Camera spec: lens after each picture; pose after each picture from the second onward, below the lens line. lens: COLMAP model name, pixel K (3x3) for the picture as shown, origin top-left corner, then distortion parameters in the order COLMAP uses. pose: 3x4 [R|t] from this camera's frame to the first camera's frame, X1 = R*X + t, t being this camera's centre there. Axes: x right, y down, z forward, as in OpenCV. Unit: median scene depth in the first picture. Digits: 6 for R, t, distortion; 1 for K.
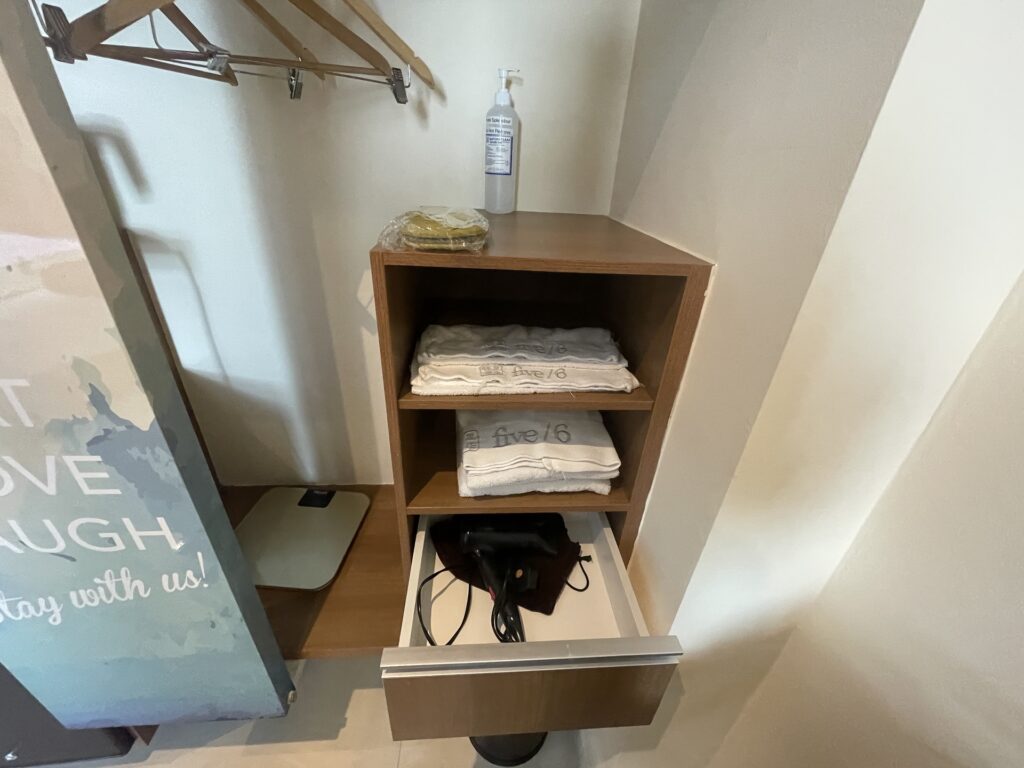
lens RADIAL K [[412.0, 0, 513.1], [0, 412.0, 393.5], [0, 0, 1]] dist [-0.004398, 0.000803]
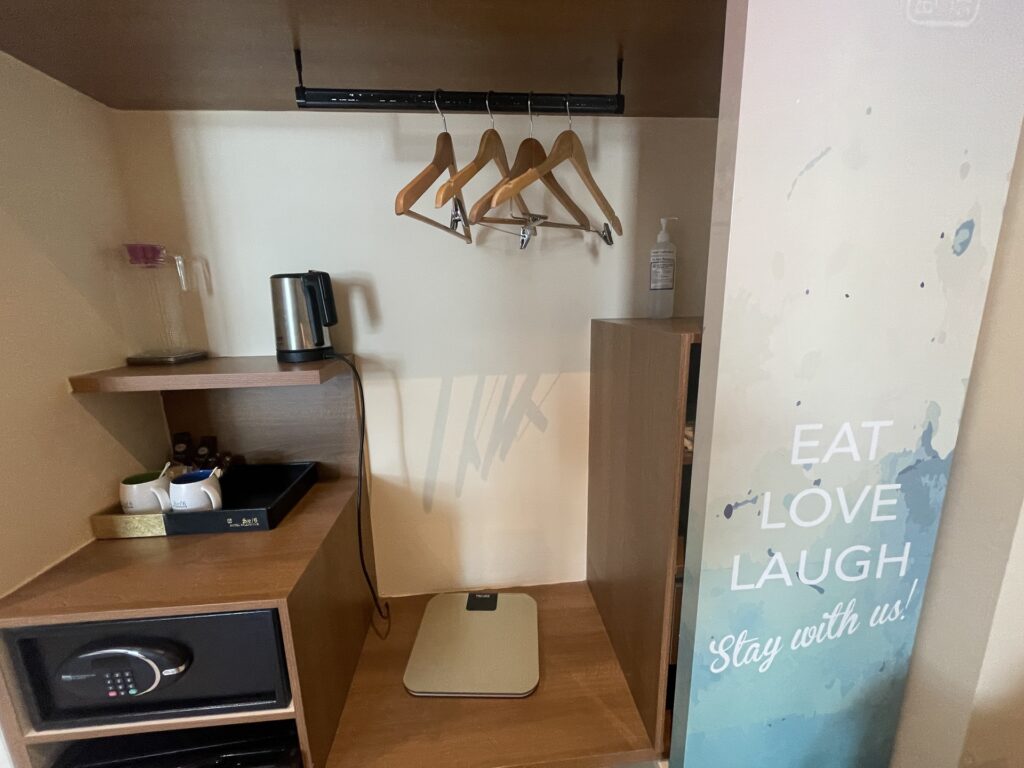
lens RADIAL K [[392.4, 0, 514.6], [0, 392.4, 373.8], [0, 0, 1]] dist [0.012480, 0.000082]
pose [[0.997184, -0.074820, 0.005177, -2.134309], [0.073015, 0.952727, -0.294925, 0.100474], [0.017134, 0.294472, 0.955506, -0.288756]]
